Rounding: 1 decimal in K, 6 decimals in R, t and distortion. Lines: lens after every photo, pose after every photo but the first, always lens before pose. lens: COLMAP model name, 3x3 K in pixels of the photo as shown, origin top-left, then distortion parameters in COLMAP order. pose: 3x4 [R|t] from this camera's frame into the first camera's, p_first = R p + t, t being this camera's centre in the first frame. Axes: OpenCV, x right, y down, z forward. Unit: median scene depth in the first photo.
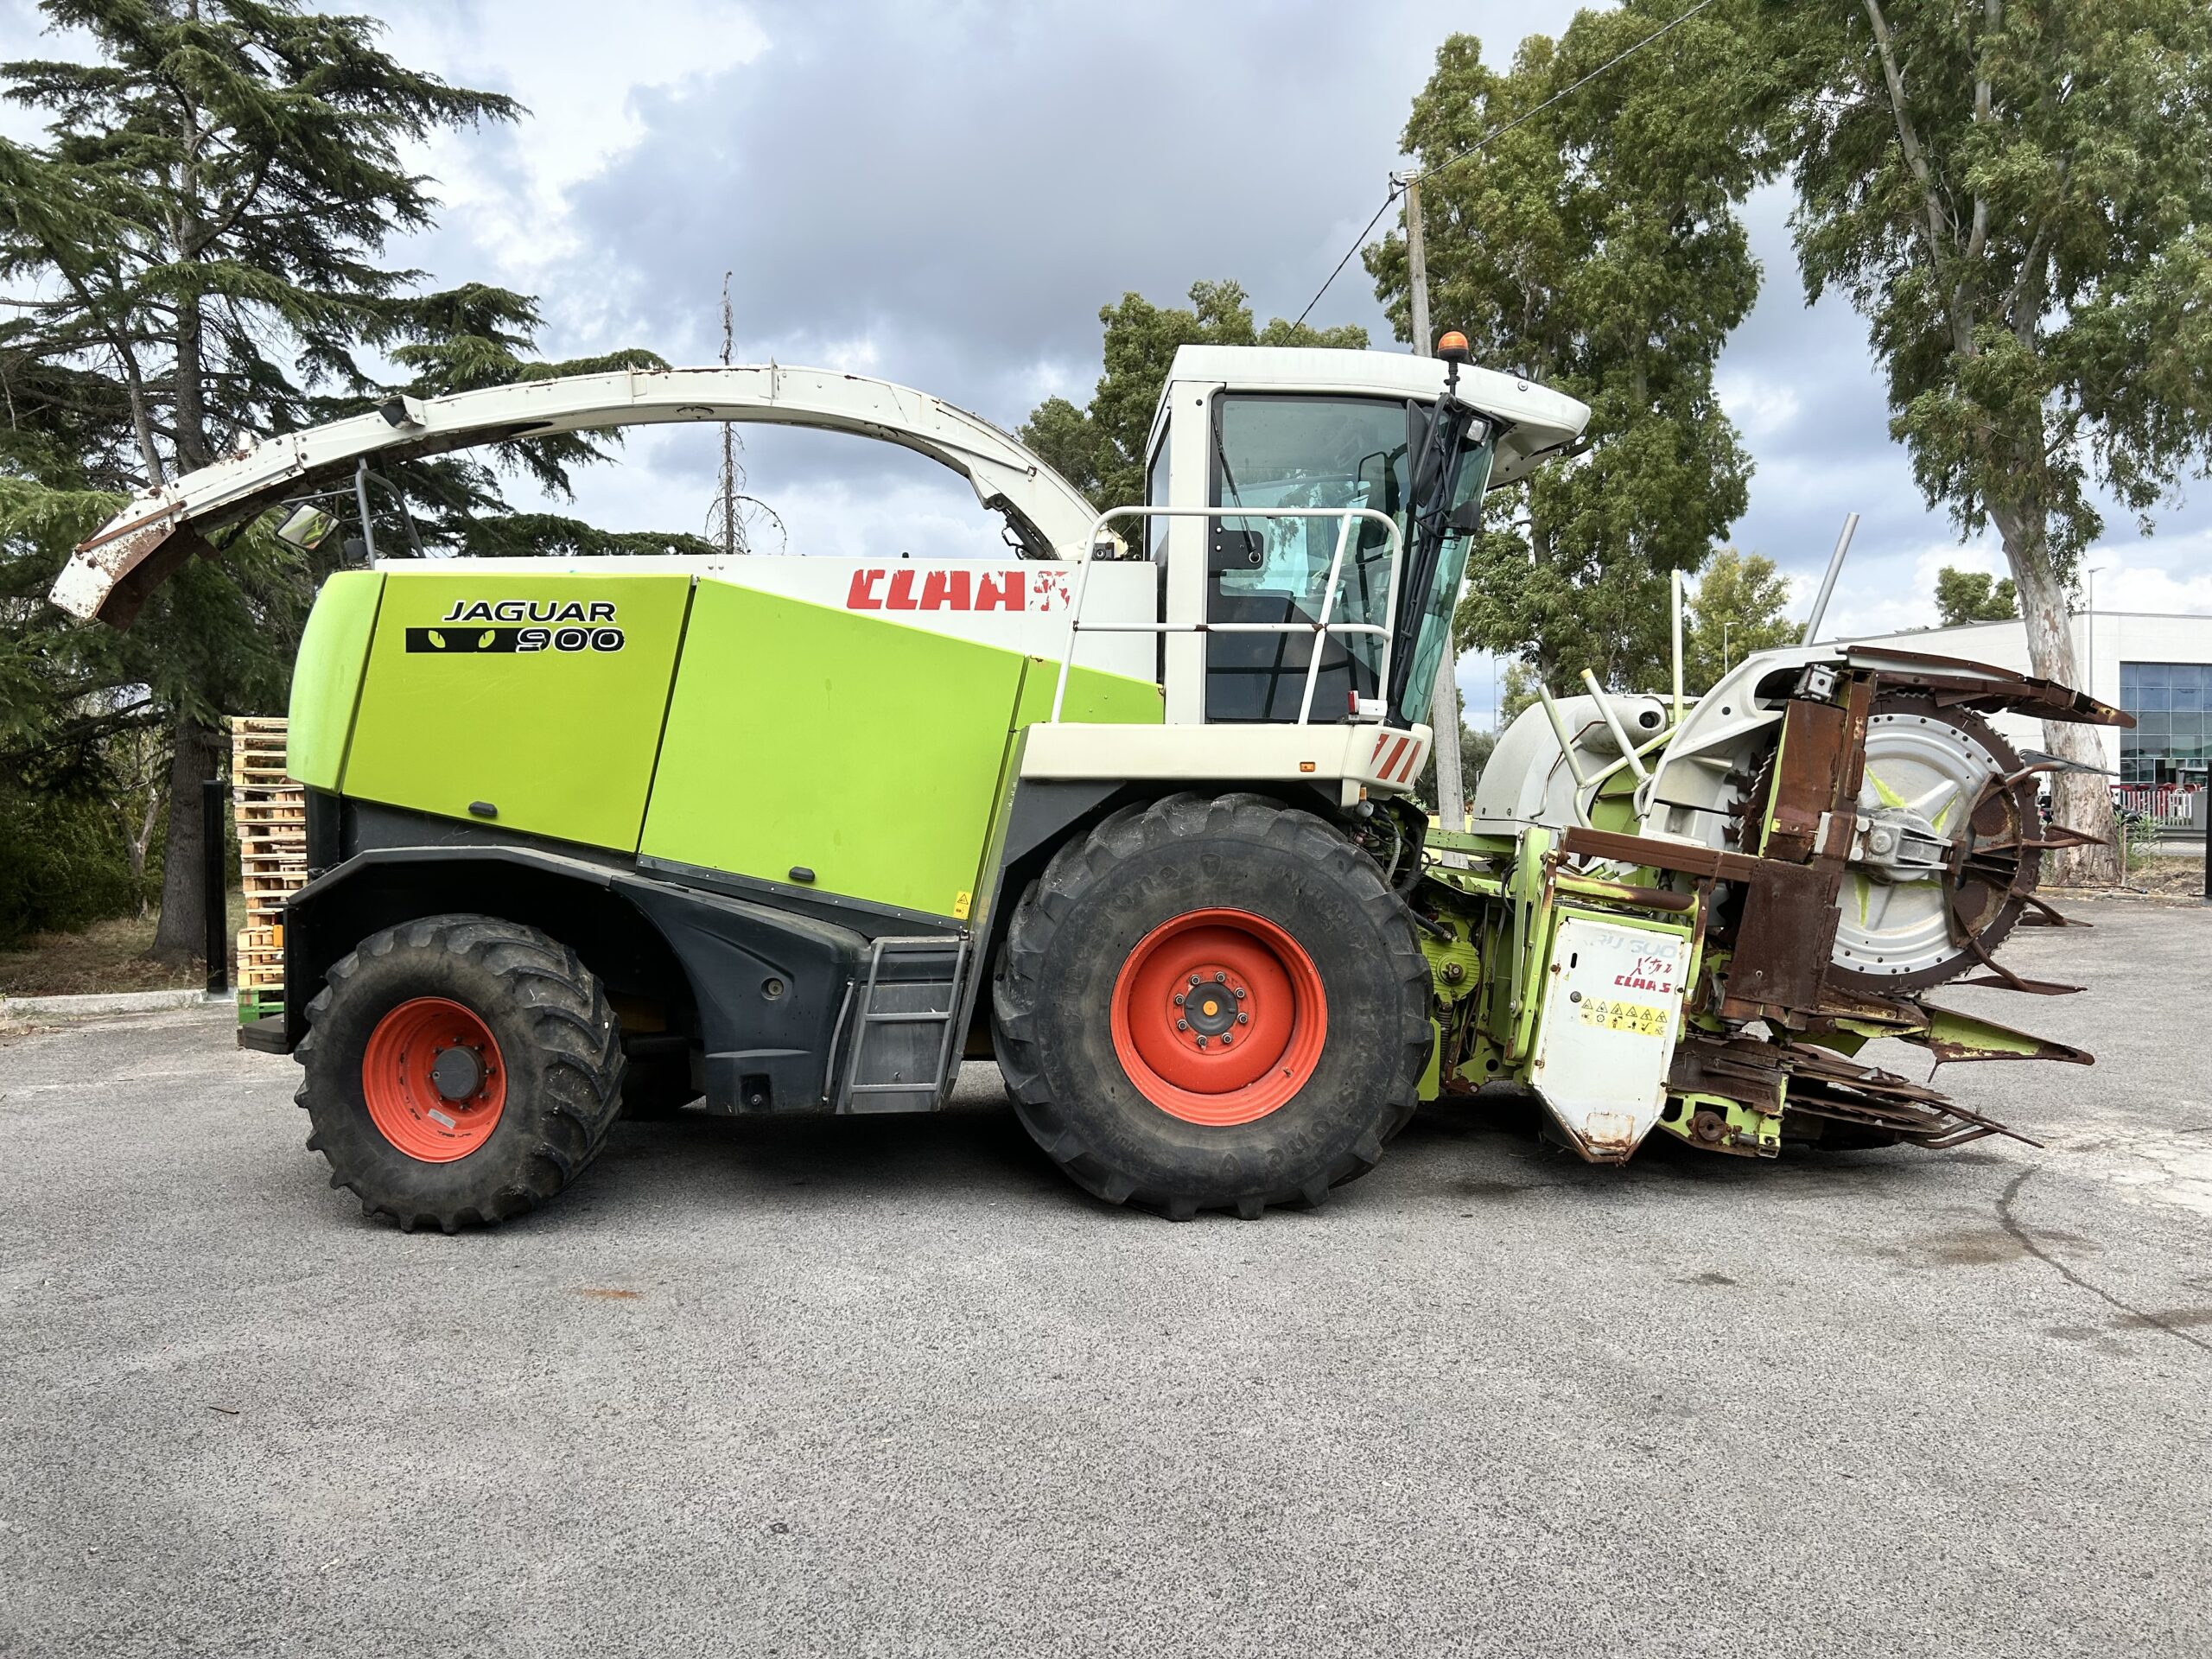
lens RADIAL K [[1668.8, 0, 1087.9], [0, 1668.8, 823.0], [0, 0, 1]] dist [0.059103, -0.073644]
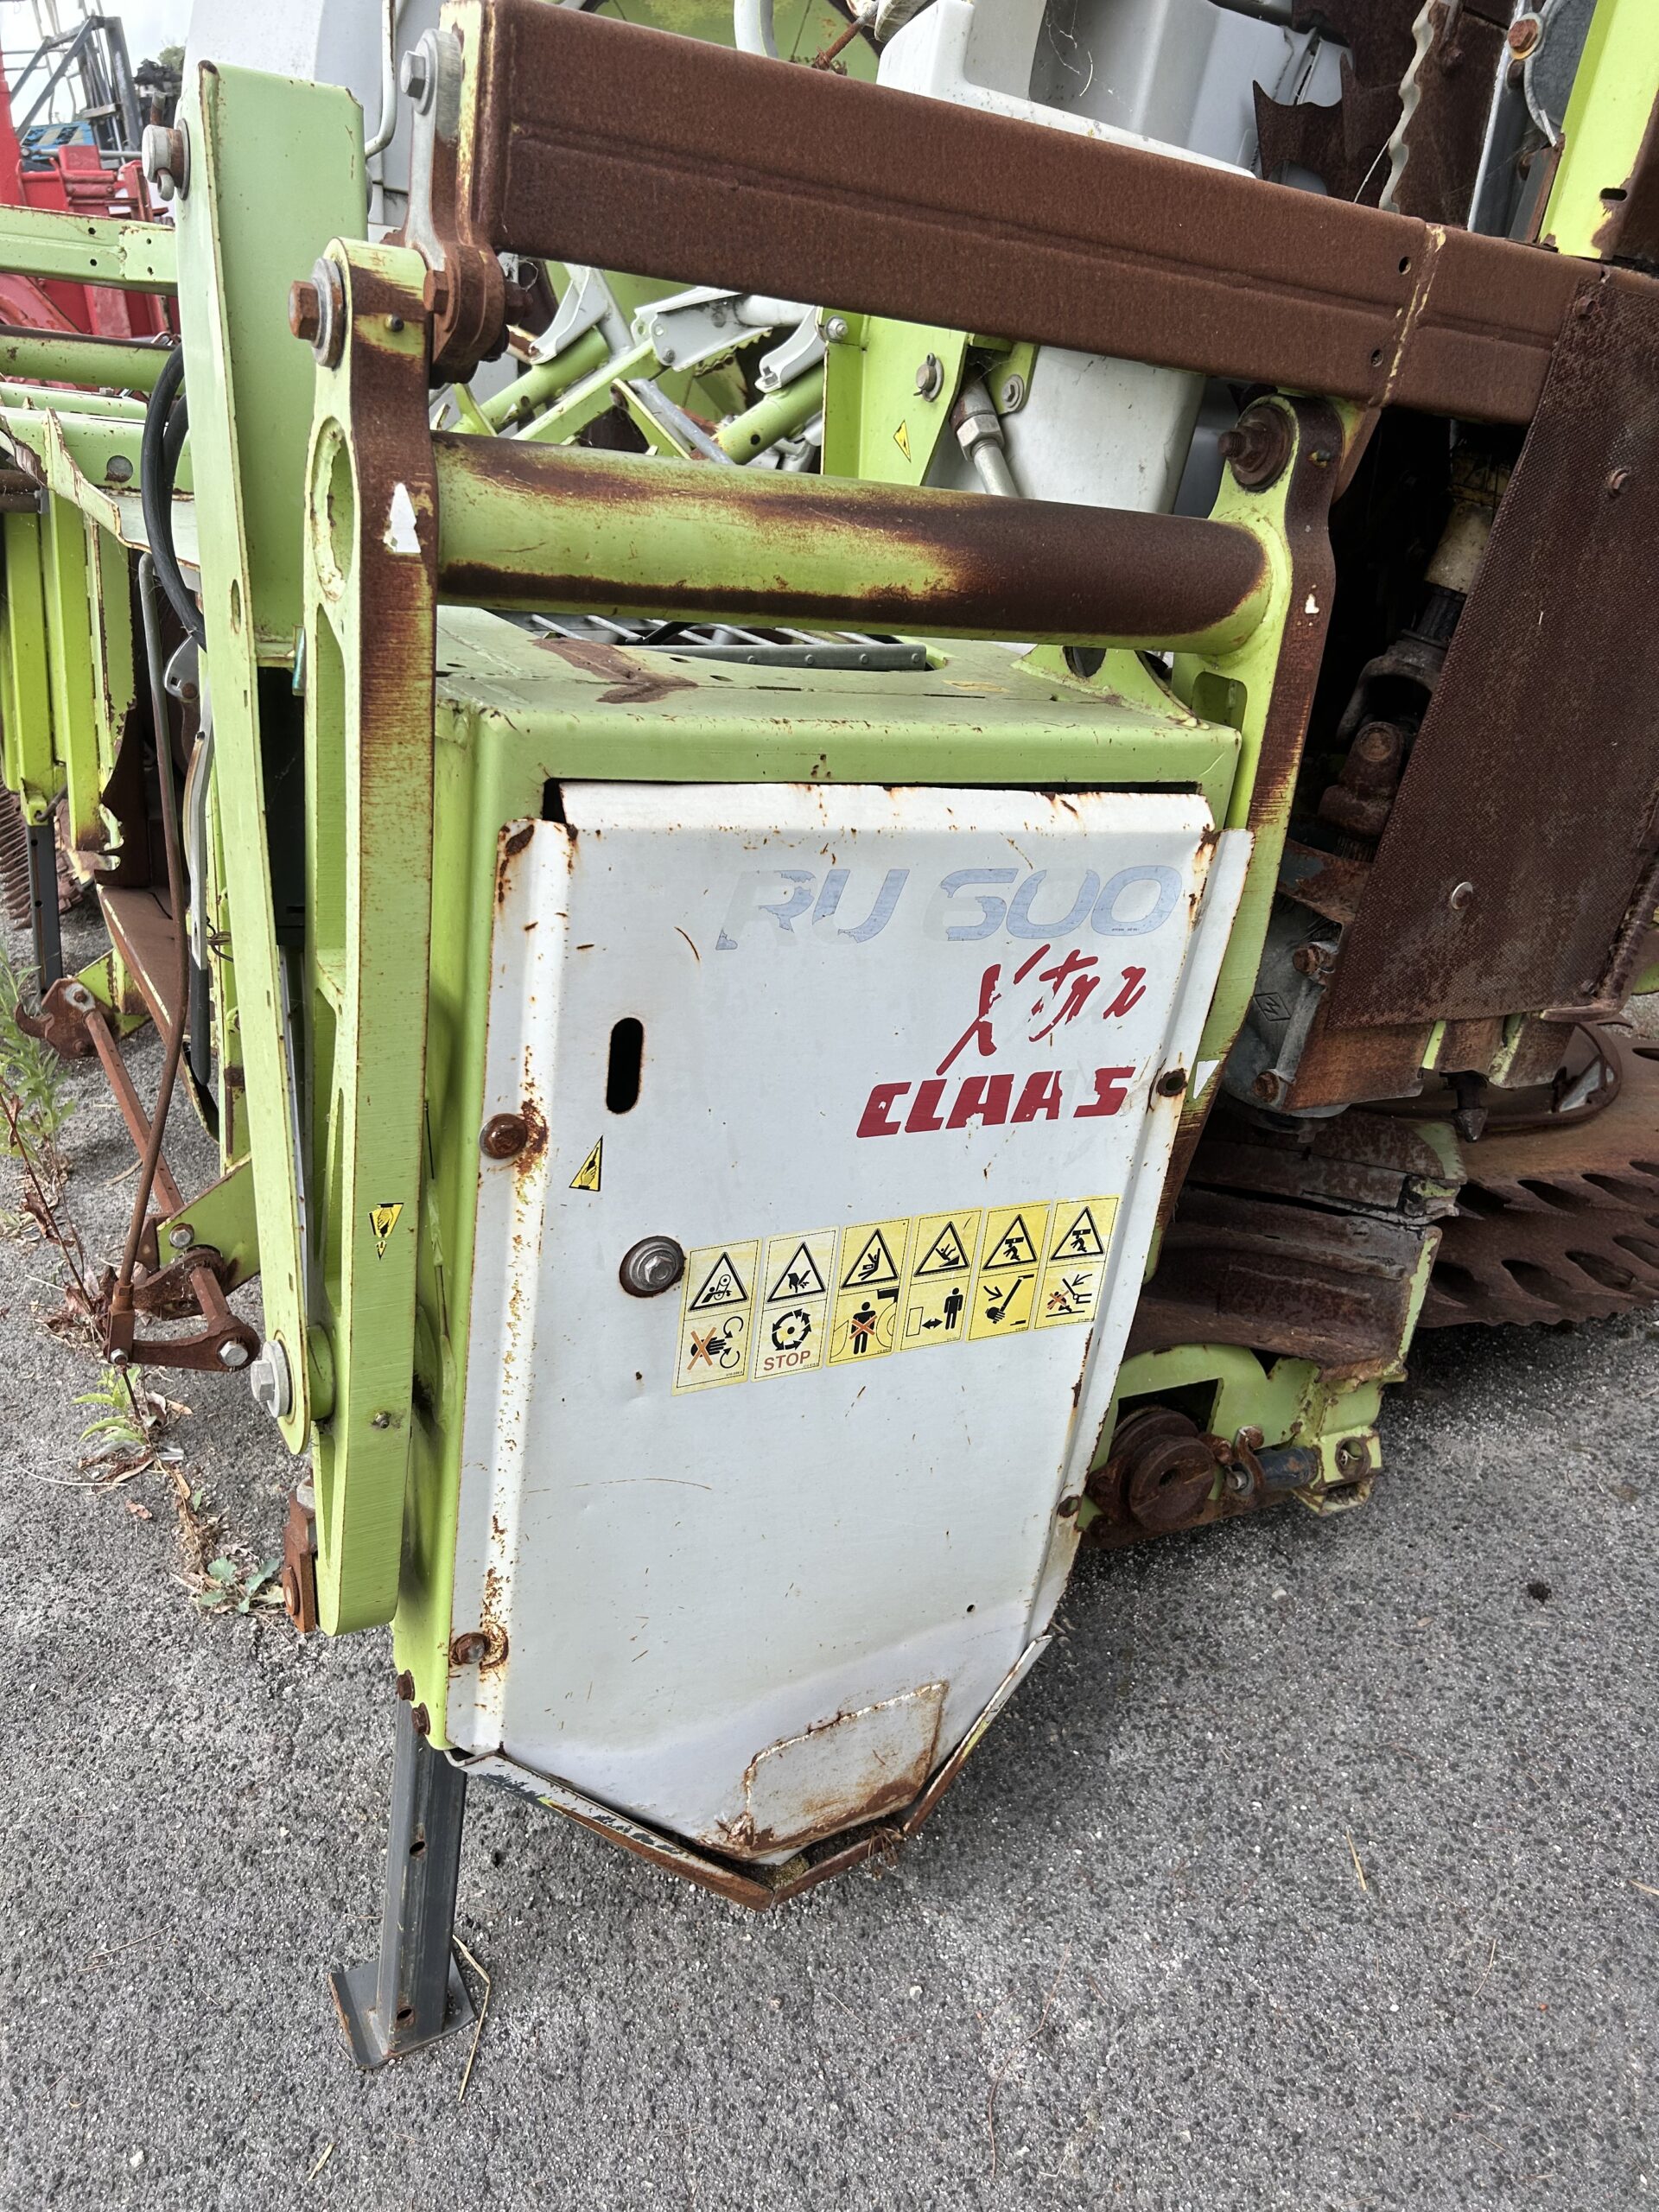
lens RADIAL K [[1668.8, 0, 800.7], [0, 1668.8, 1137.9], [0, 0, 1]] dist [0.059103, -0.073644]
pose [[0.901739, -0.227869, 0.367345, 0.238011], [0.032601, 0.883211, 0.467841, 0.016724], [-0.431050, -0.409895, 0.803855, 0.835618]]
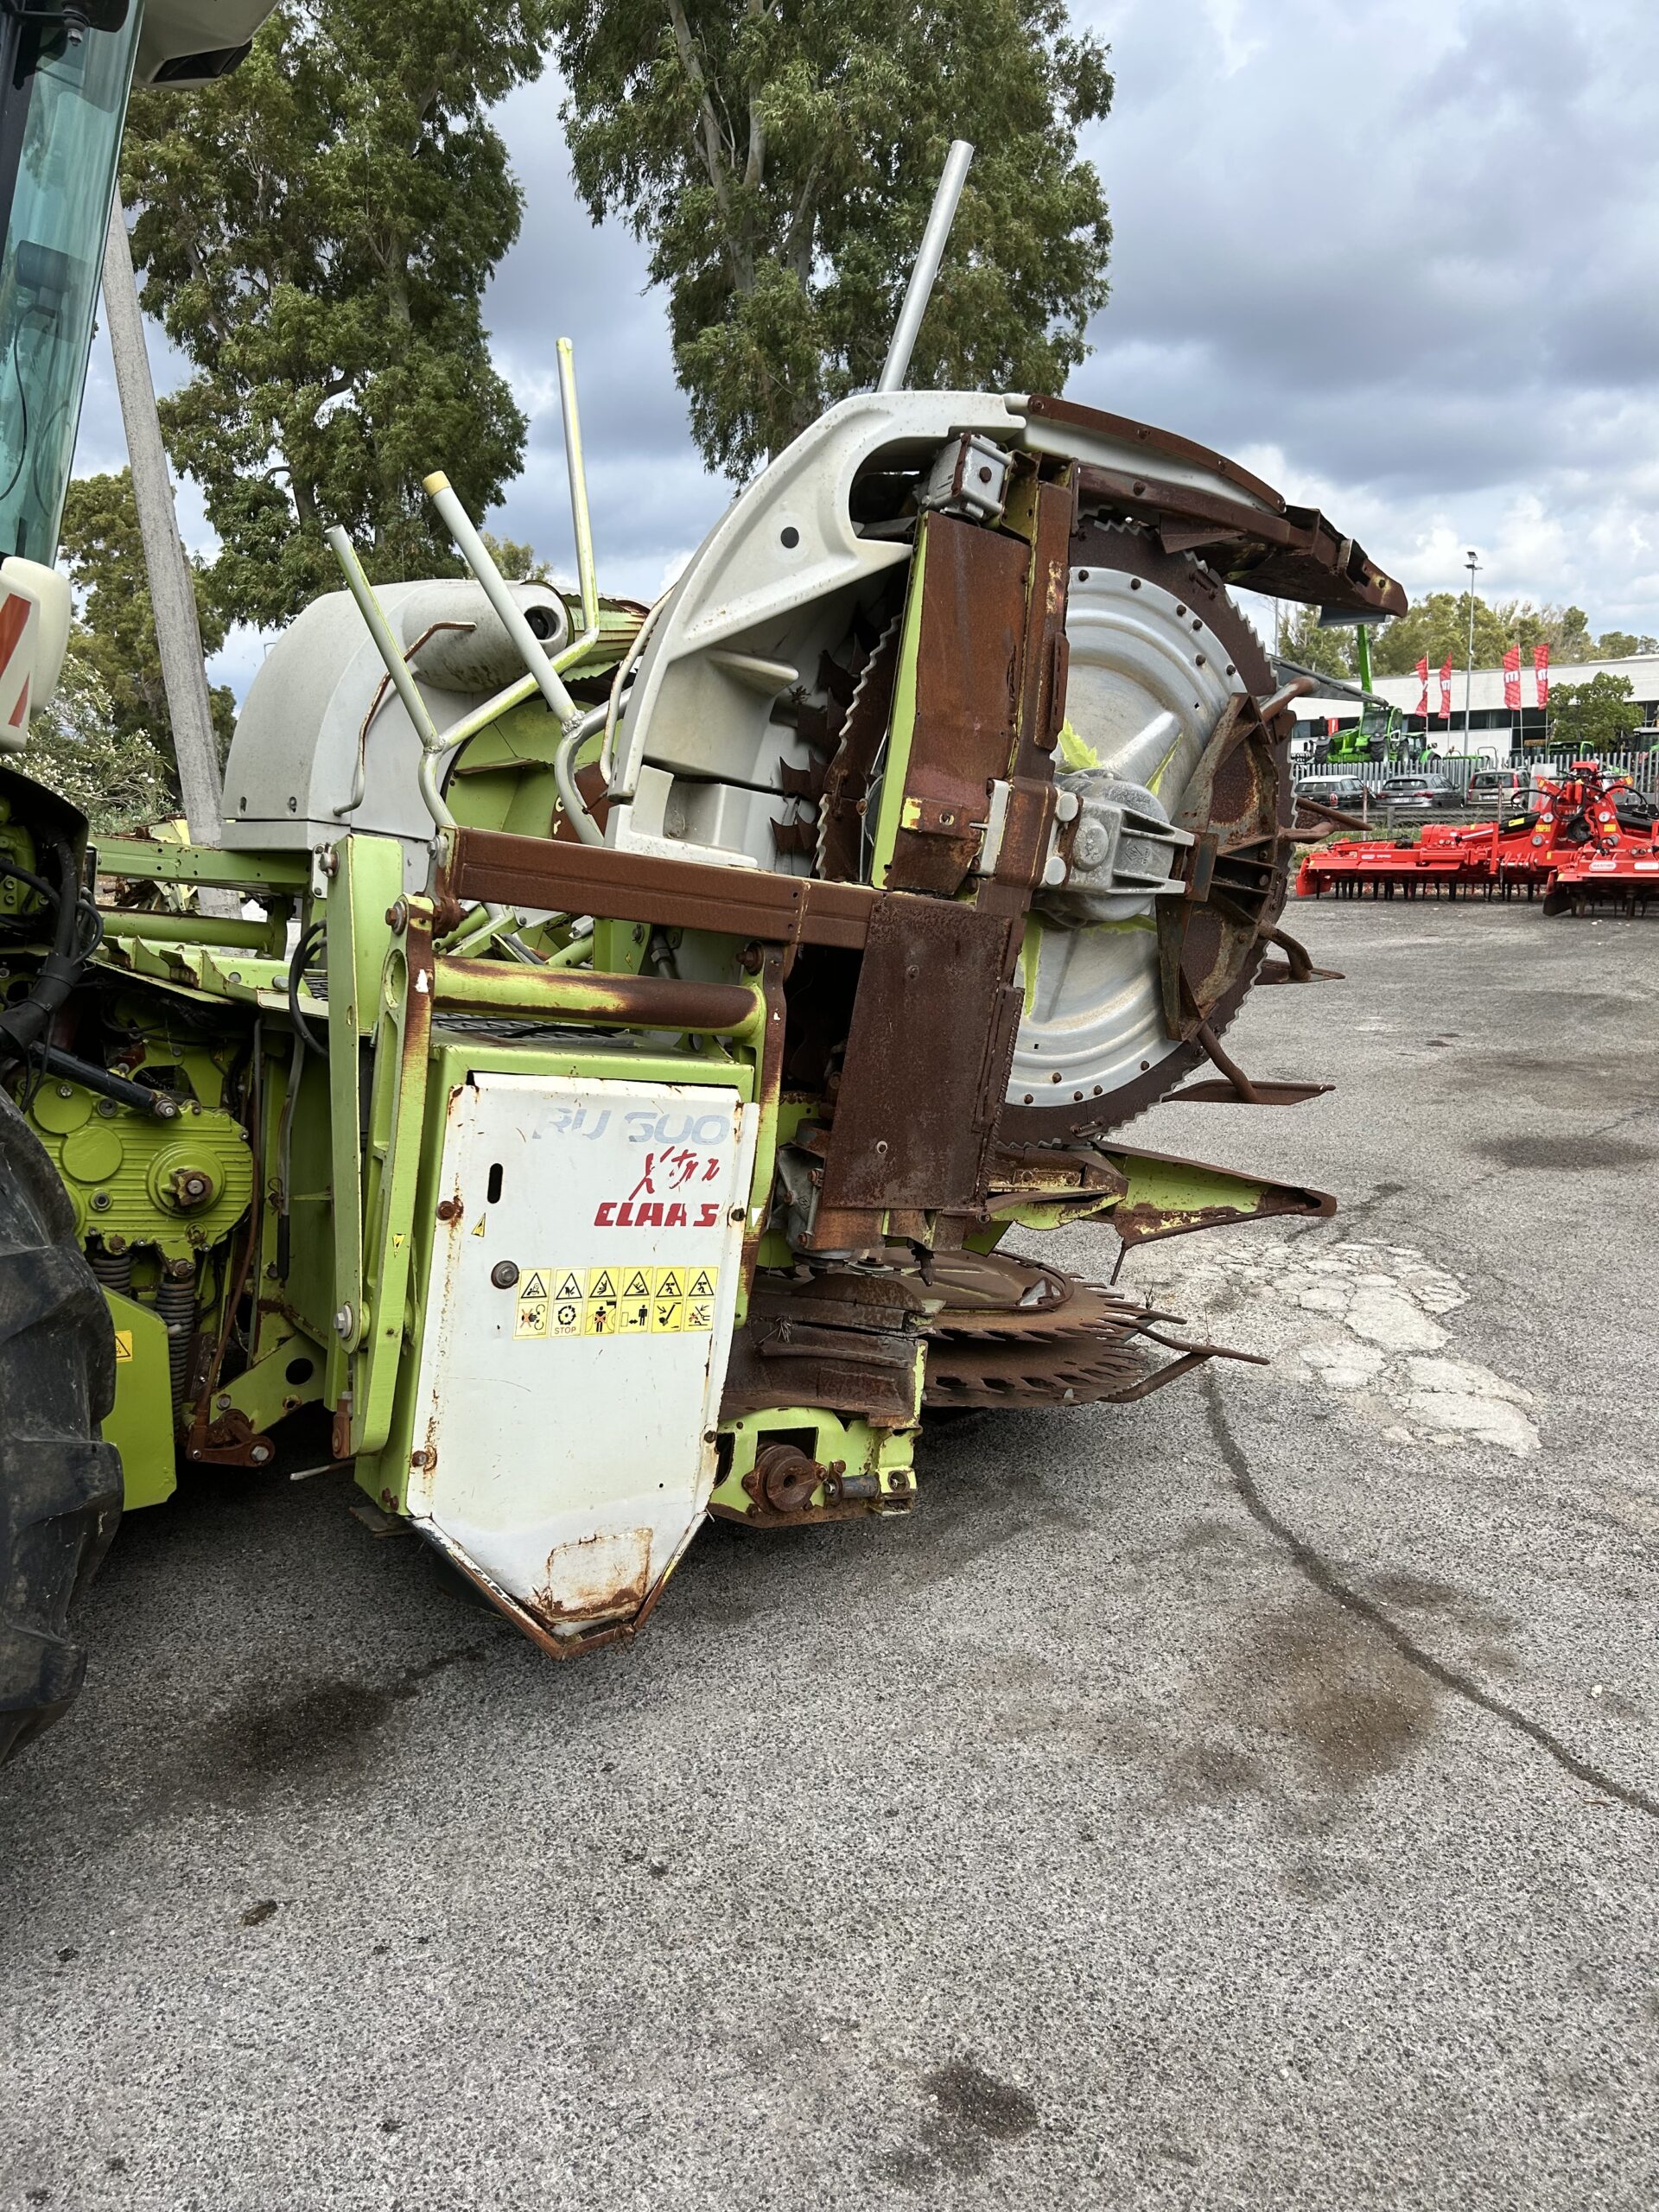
lens RADIAL K [[1668.8, 0, 822.4], [0, 1668.8, 1098.8], [0, 0, 1]] dist [0.059103, -0.073644]
pose [[0.853712, -0.113986, 0.508118, 0.155686], [0.031706, 0.985317, 0.167764, 0.001187], [-0.519780, -0.127112, 0.844791, 0.616284]]
